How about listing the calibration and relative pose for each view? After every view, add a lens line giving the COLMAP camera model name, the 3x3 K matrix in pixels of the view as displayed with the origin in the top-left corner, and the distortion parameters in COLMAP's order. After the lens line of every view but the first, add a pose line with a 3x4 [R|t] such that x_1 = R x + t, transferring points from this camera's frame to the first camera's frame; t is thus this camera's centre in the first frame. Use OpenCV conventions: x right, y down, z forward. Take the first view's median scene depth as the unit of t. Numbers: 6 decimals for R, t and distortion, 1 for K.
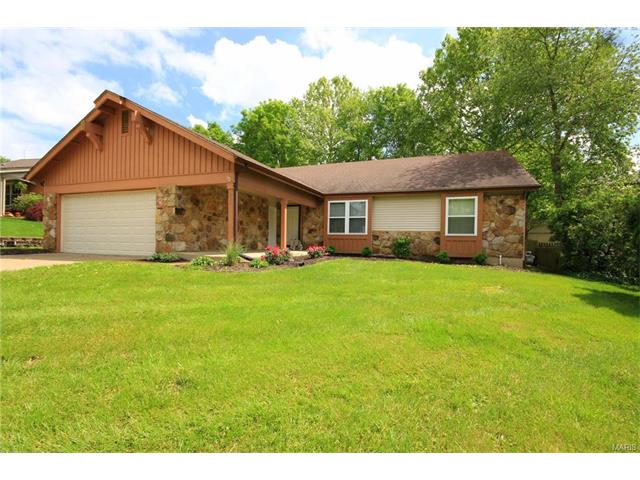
lens RADIAL K [[277.1, 0, 320.0], [0, 277.1, 257.5], [0, 0, 1]] dist [0.000535, -0.000007]
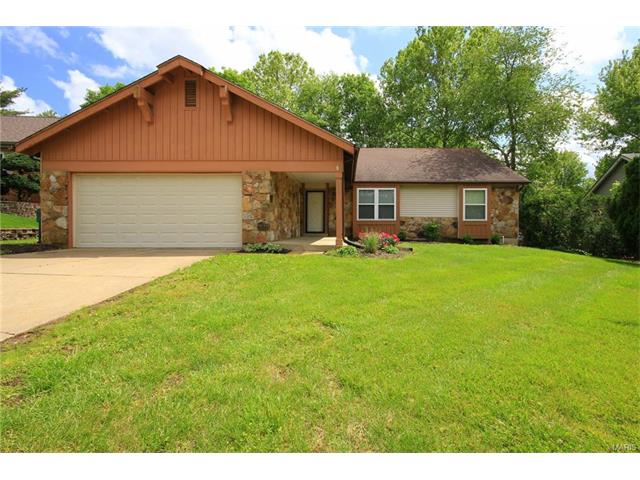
lens RADIAL K [[299.0, 0, 320.7], [0, 299.0, 244.0], [0, 0, 1]] dist [-0.000013, 0.000054]
pose [[0.946432, -0.034869, 0.321015, -0.553511], [0.033376, 0.999391, 0.010153, -0.014077], [-0.321174, 0.001106, 0.947020, -0.013006]]
